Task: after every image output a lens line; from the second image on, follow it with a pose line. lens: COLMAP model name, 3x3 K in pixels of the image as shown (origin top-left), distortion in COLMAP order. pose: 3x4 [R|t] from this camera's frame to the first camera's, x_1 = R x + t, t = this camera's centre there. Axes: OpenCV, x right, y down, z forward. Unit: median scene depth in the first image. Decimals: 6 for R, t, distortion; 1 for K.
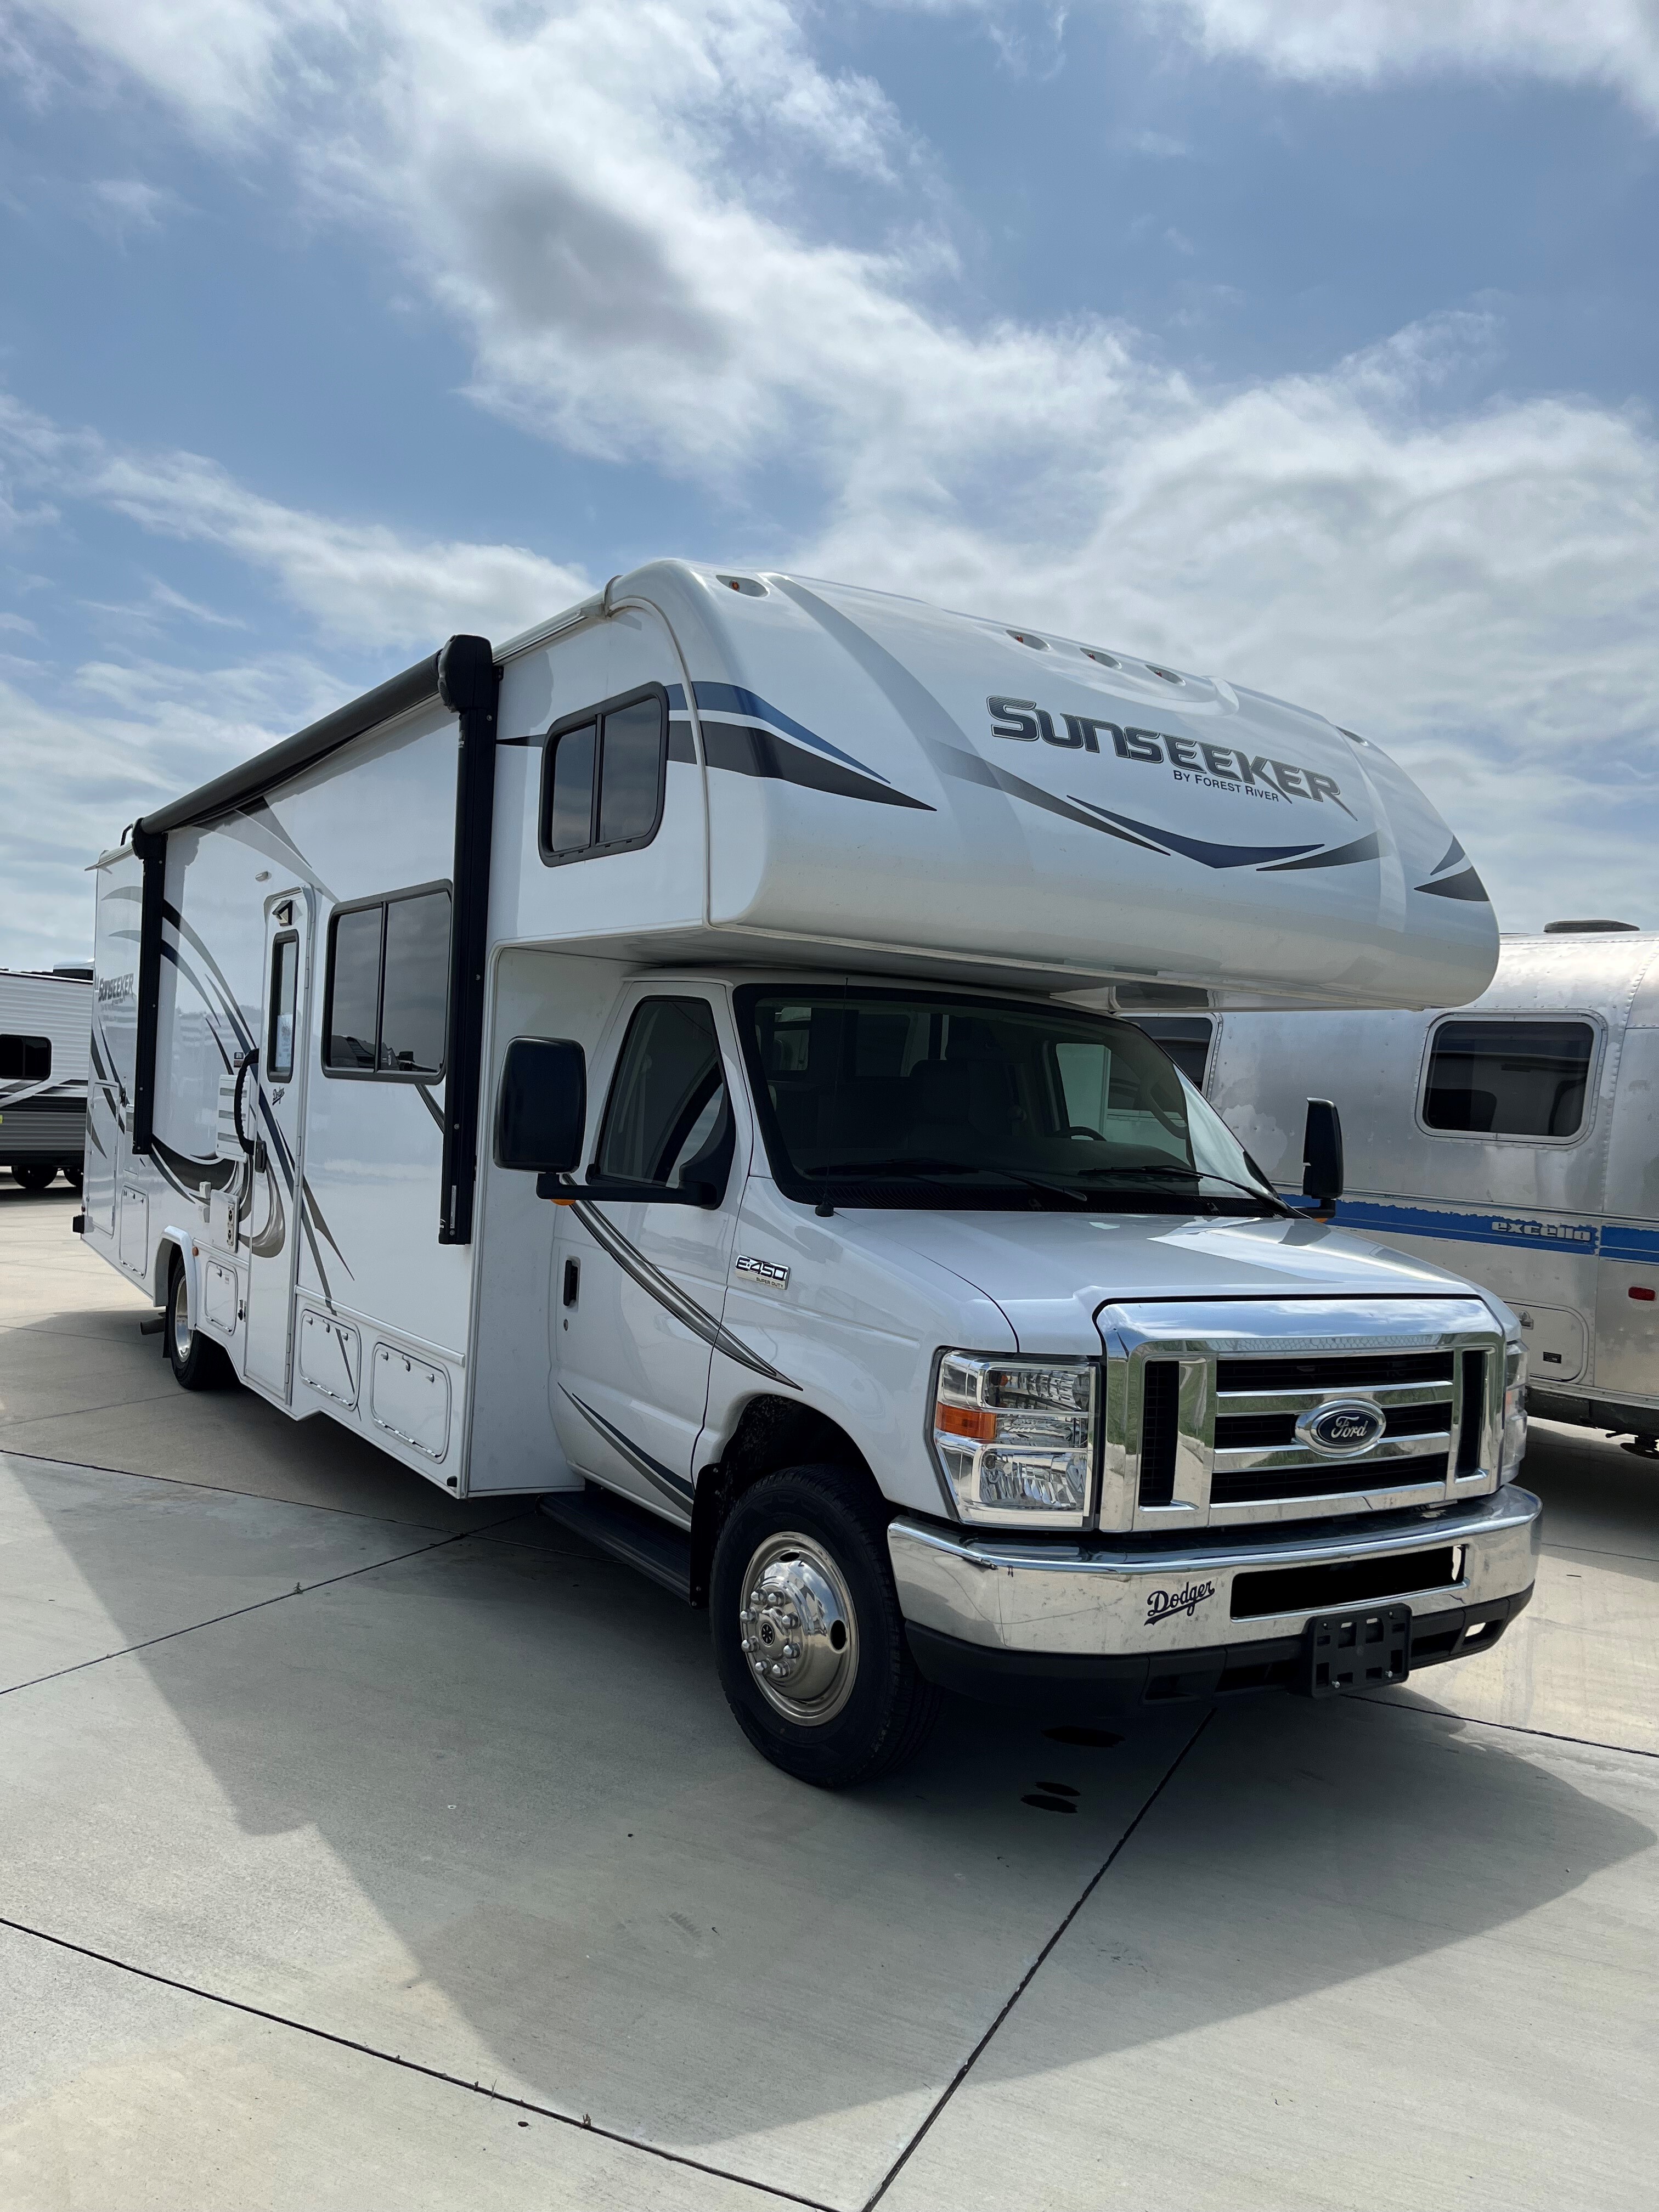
lens RADIAL K [[1663.9, 0, 829.5], [0, 1663.9, 1106.0], [0, 0, 1]] dist [0.010649, 0.007113]
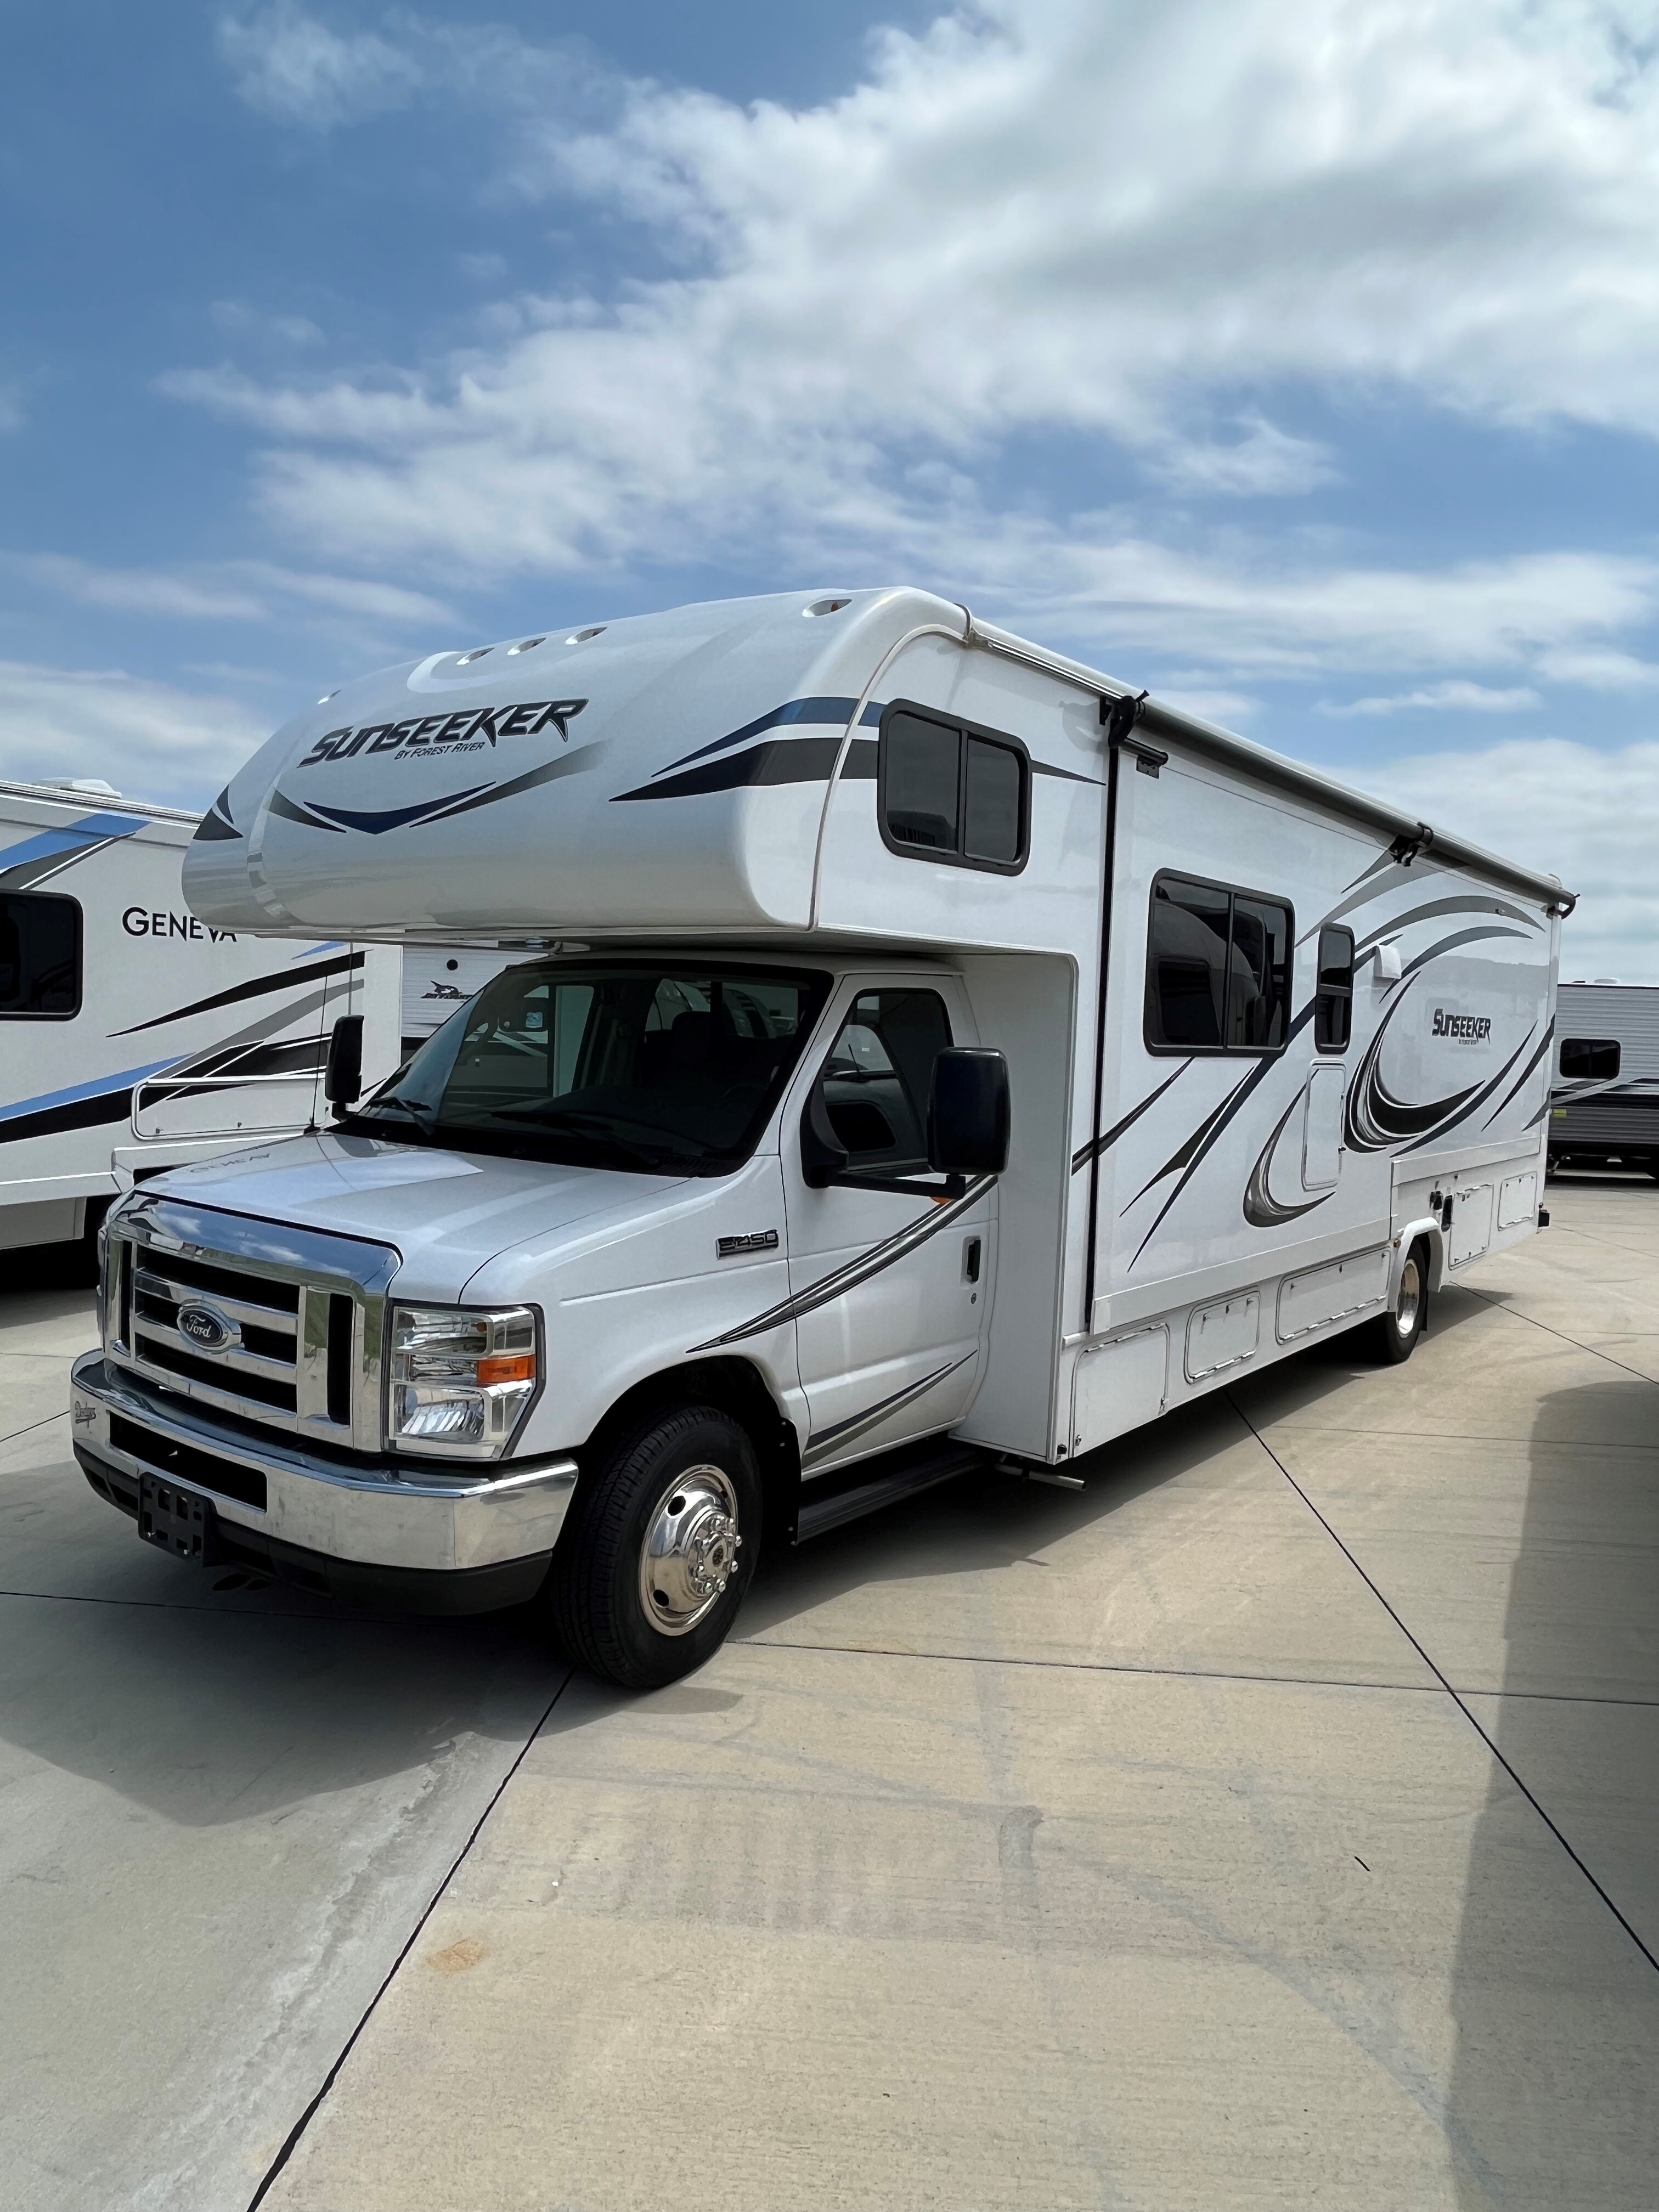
lens RADIAL K [[1429.2, 0, 829.5], [0, 1429.2, 1106.0], [0, 0, 1]] dist [0.004330, -0.000567]
pose [[0.351834, 0.009158, -0.936018, 1.220084], [-0.014359, 0.999887, 0.004386, 0.029082], [0.935952, 0.011897, 0.351925, 0.940649]]
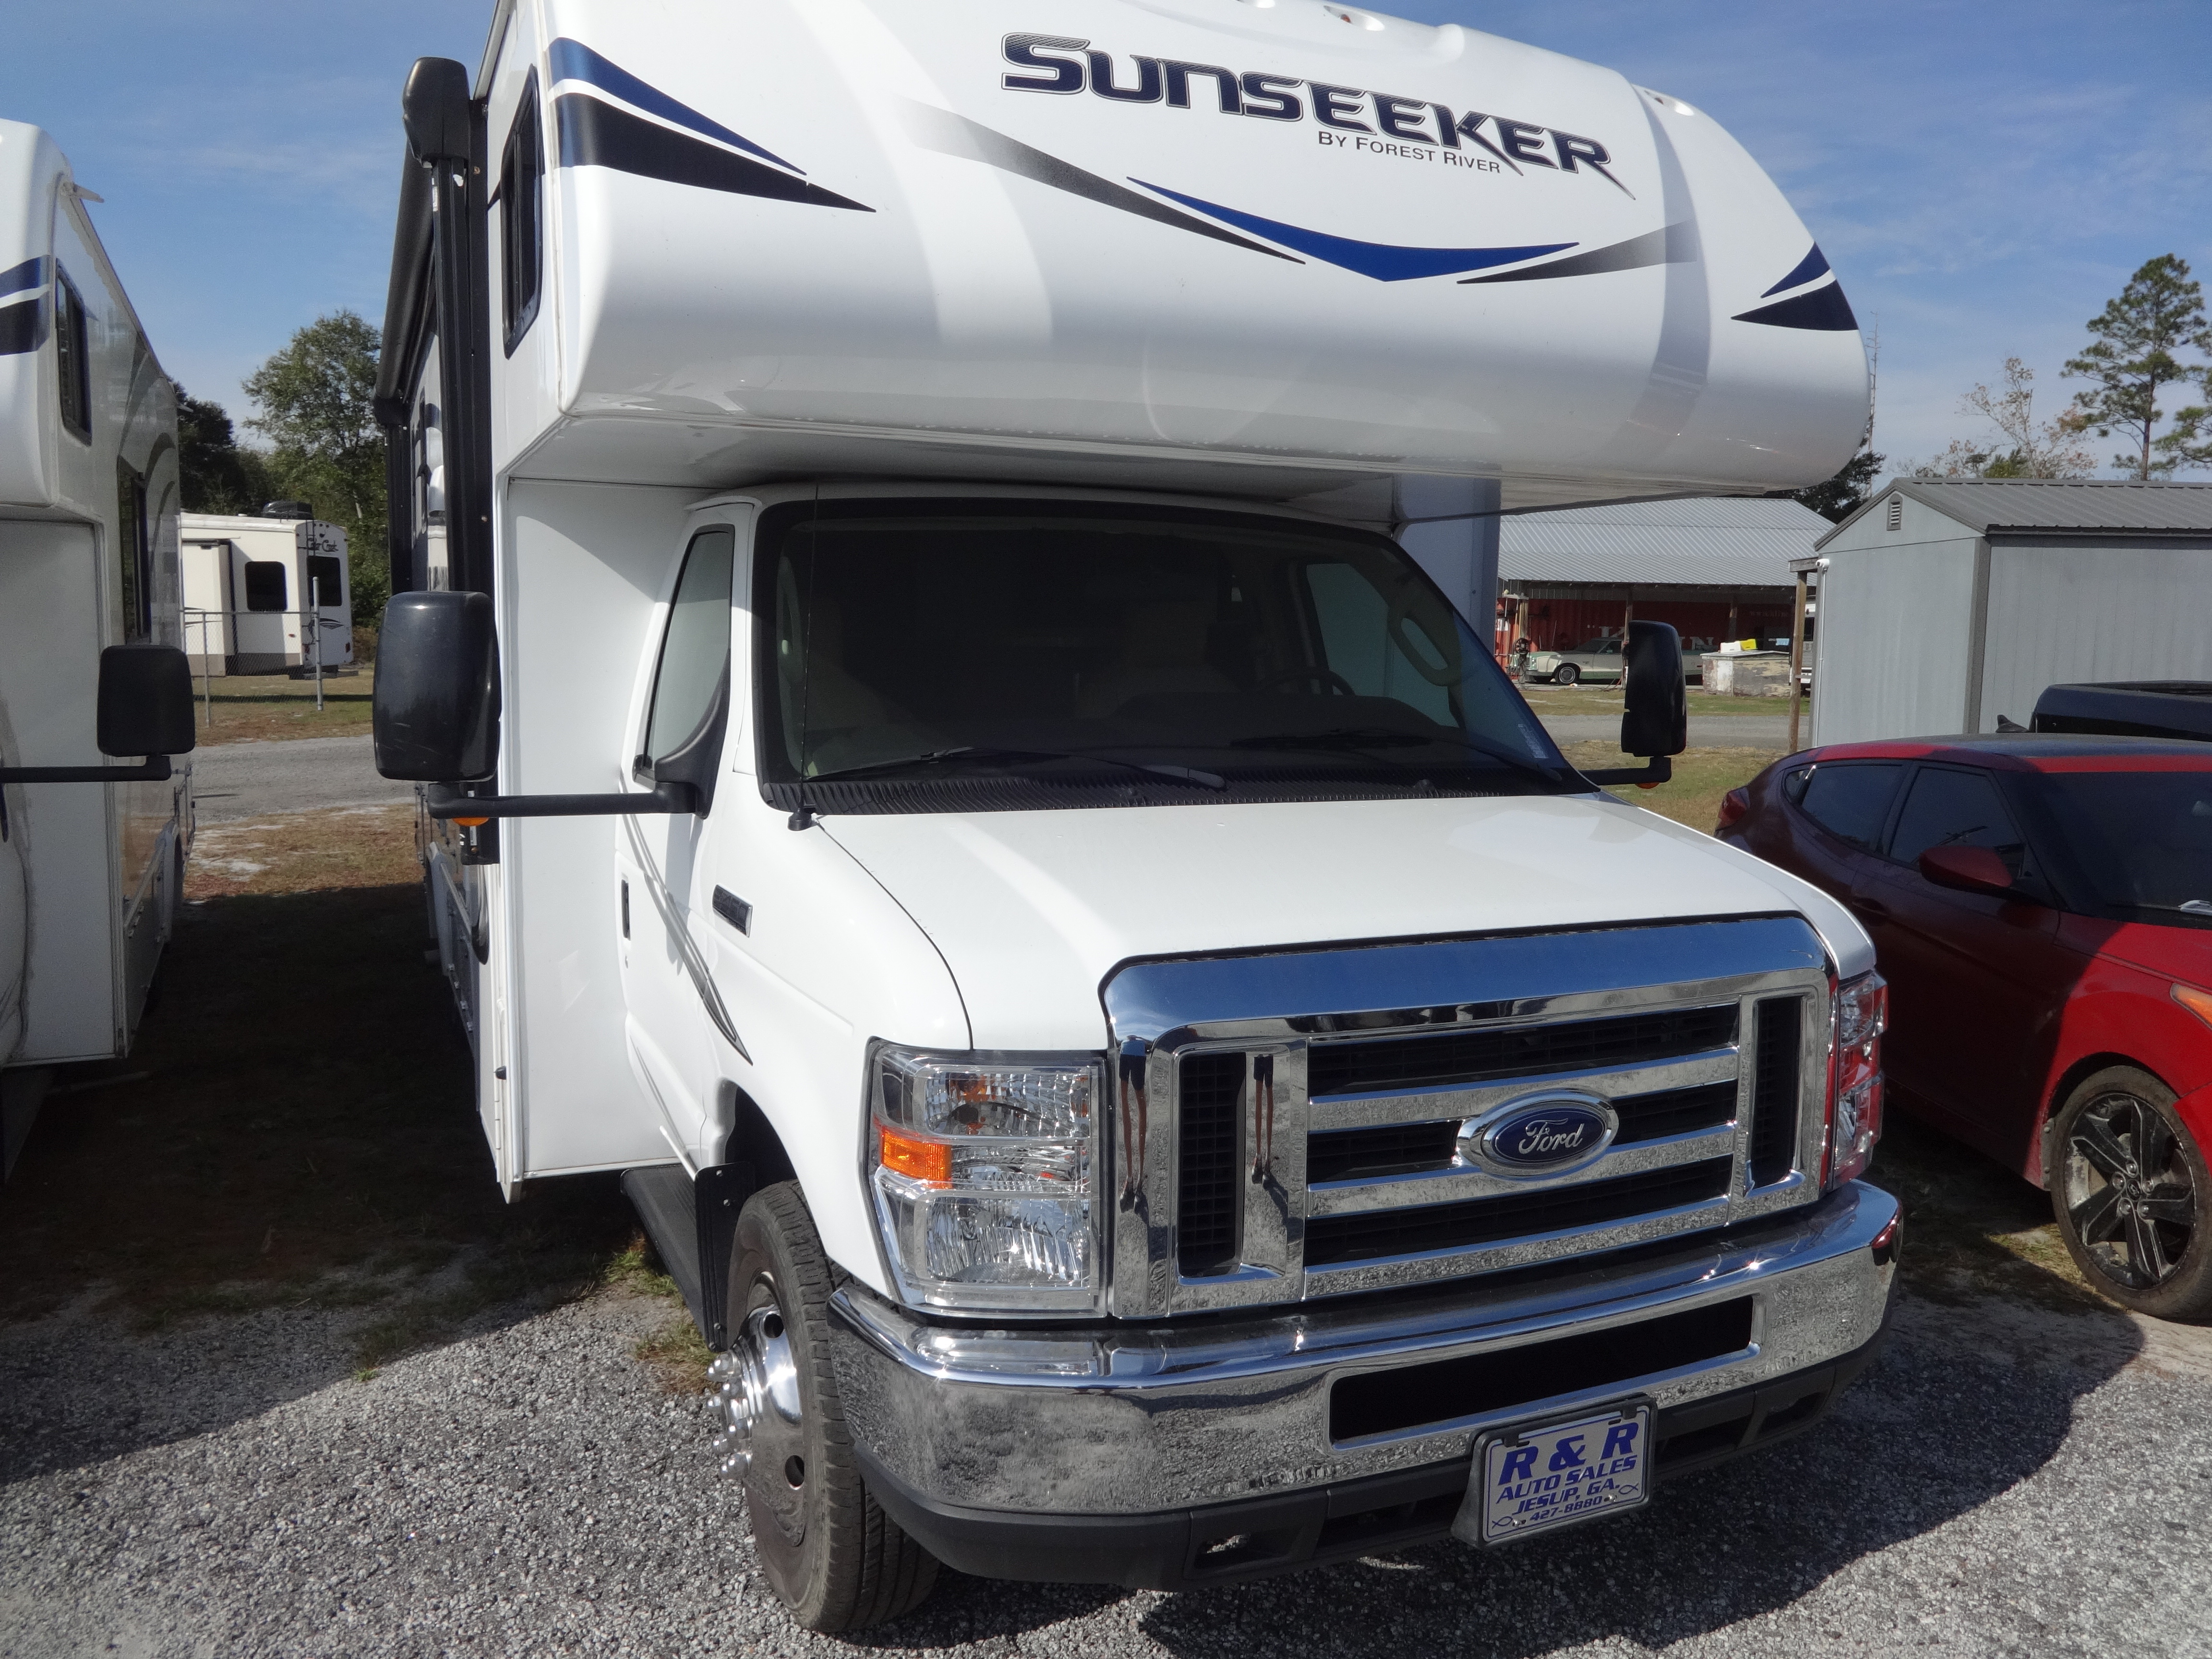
lens RADIAL K [[1636.8, 0, 1106.0], [0, 1636.8, 829.5], [0, 0, 1]] dist [-0.062458, 0.000489]
pose [[0.988551, -0.032982, -0.147238, 0.215543], [0.048349, 0.993605, 0.102039, 0.004284], [0.142931, -0.107990, 0.983824, 0.338571]]
